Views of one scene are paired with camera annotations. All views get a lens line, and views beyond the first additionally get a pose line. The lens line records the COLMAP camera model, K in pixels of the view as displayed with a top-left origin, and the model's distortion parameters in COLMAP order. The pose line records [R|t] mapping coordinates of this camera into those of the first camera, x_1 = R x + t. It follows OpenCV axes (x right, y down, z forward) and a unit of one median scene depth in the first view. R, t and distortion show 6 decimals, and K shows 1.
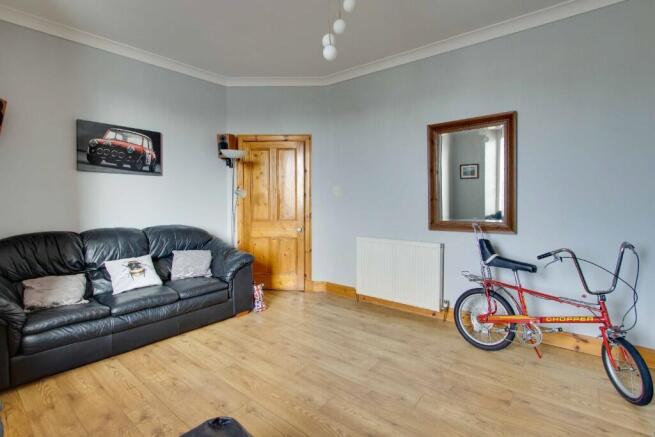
lens RADIAL K [[297.5, 0, 325.2], [0, 297.5, 199.9], [0, 0, 1]] dist [-0.022201, 0.001874]
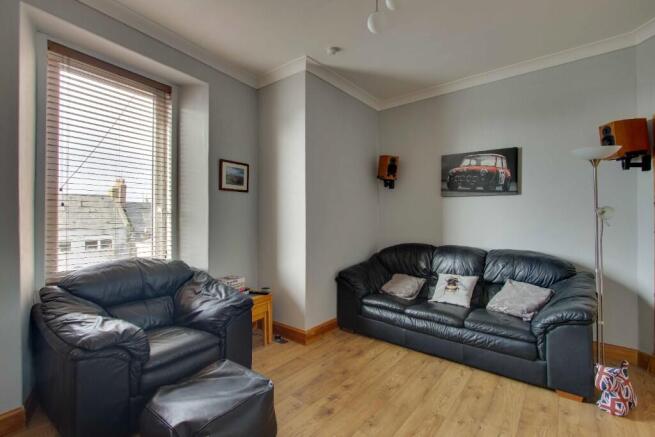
lens RADIAL K [[297.5, 0, 329.3], [0, 297.5, 217.1], [0, 0, 1]] dist [-0.022201, 0.001874]
pose [[0.031348, -0.014278, -0.999407, 0.375048], [-0.019415, 0.999701, -0.014891, 0.012391], [0.999320, 0.019870, 0.031061, 0.474657]]
